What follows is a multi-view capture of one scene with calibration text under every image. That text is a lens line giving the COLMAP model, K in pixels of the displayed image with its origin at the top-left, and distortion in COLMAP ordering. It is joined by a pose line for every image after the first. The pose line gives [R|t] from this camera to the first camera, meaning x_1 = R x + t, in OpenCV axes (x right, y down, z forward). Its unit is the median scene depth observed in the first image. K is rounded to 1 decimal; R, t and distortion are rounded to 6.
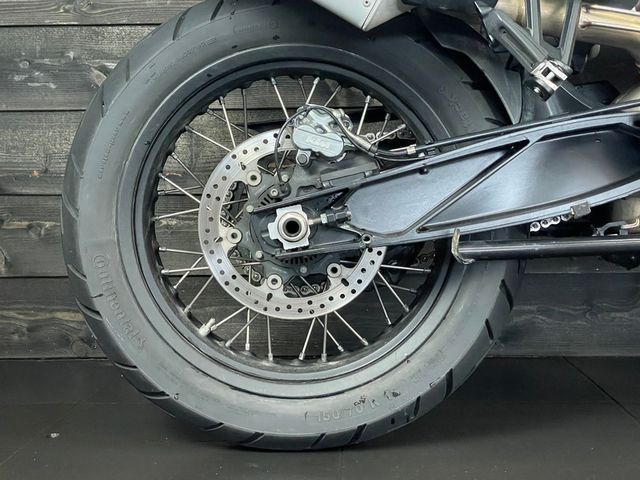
lens RADIAL K [[991.9, 0, 319.6], [0, 991.9, 237.7], [0, 0, 1]] dist [0.104190, 0.000000]
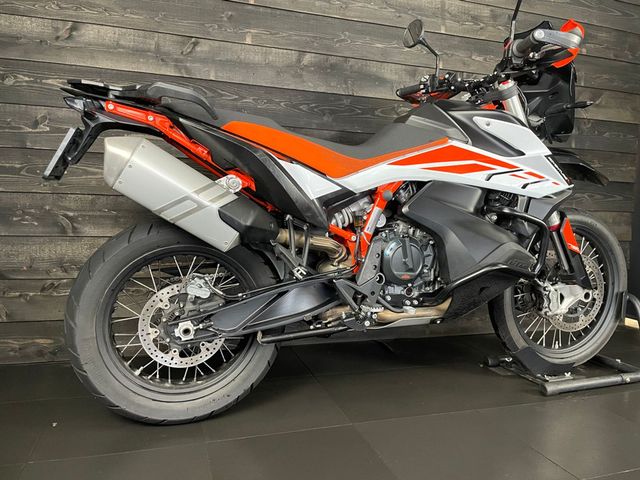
lens RADIAL K [[480.9, 0, 325.7], [0, 480.9, 240.5], [0, 0, 1]] dist [0.084150, -0.108228]
pose [[0.937499, 0.013313, 0.347734, -0.107859], [-0.018209, 0.999776, 0.010816, -0.216458], [-0.347512, -0.016472, 0.937531, -0.126260]]
